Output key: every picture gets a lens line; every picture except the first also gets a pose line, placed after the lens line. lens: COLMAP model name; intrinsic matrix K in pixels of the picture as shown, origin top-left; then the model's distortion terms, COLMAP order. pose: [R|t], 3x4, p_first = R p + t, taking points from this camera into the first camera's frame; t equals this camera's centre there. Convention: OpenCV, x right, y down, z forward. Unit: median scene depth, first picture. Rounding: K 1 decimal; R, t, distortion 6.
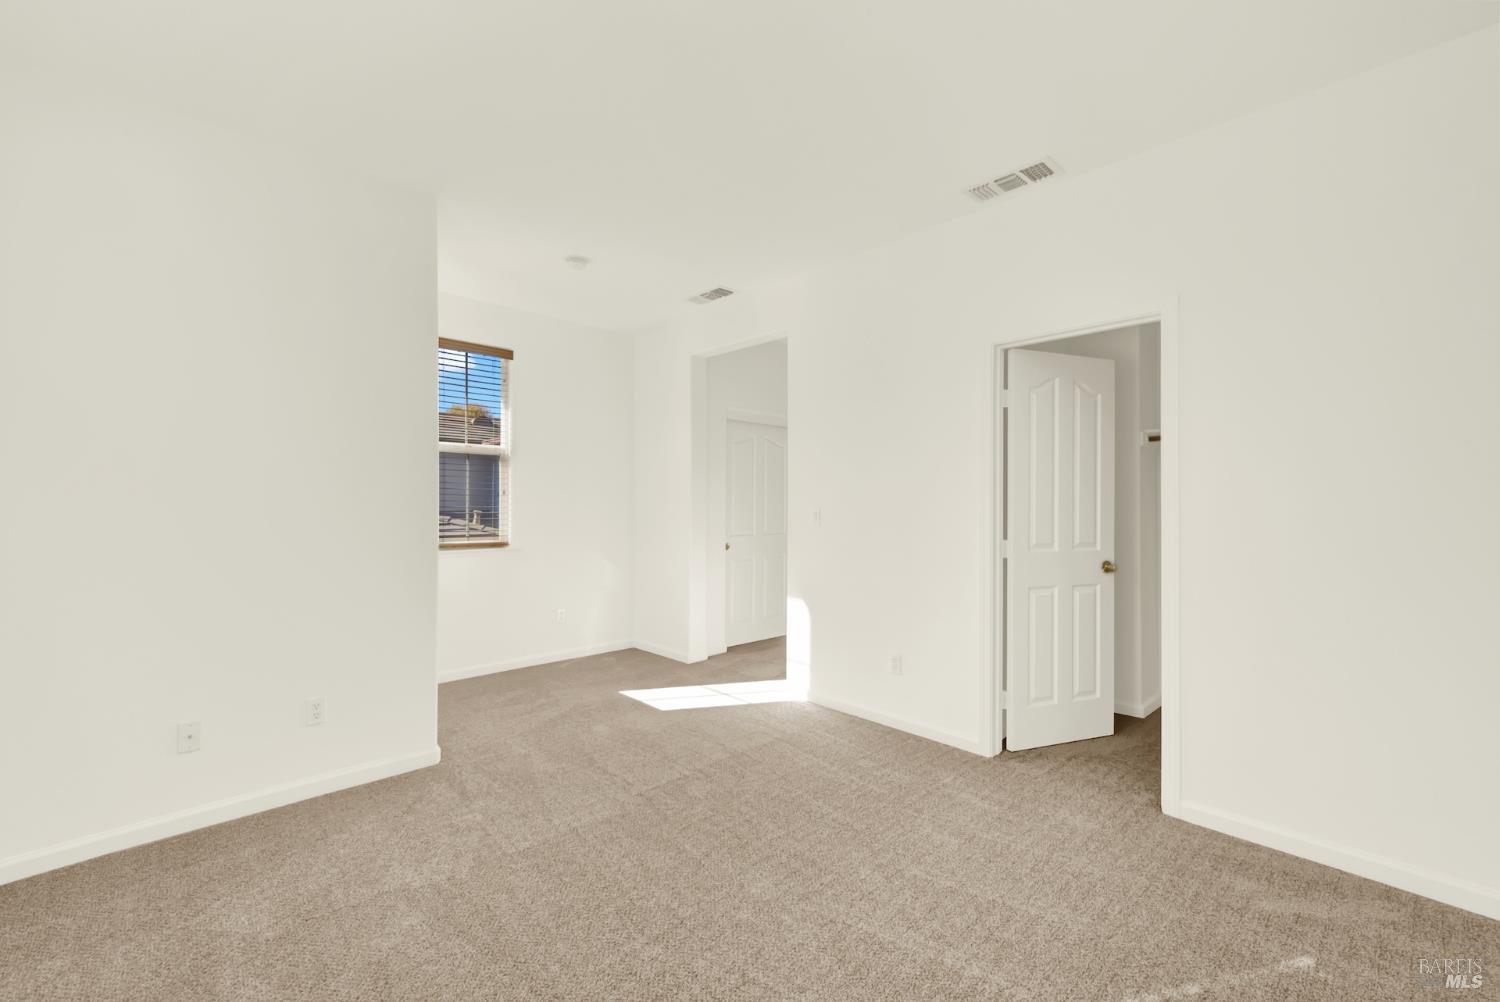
lens RADIAL K [[610.3, 0, 741.1], [0, 610.3, 500.2], [0, 0, 1]] dist [0.002962, -0.002714]
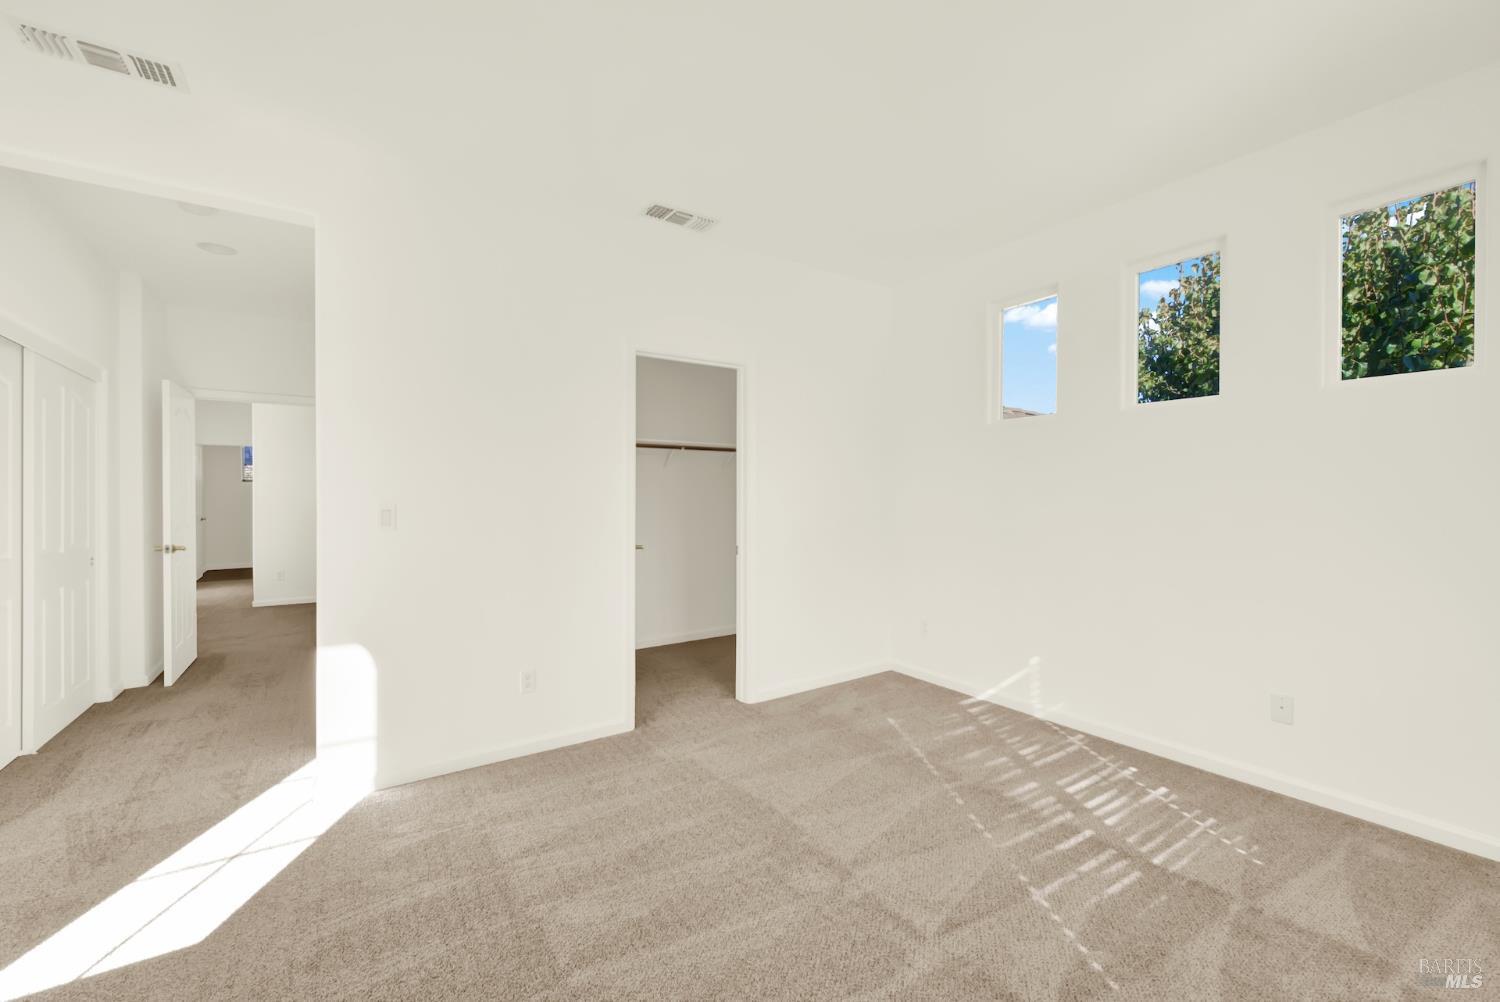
lens RADIAL K [[610.3, 0, 741.4], [0, 610.3, 500.0], [0, 0, 1]] dist [0.002962, -0.002714]
pose [[0.163967, -0.001962, 0.986464, -0.584585], [0.004948, 0.999987, 0.001167, 0.012867], [-0.986453, 0.004690, 0.163975, 0.590543]]
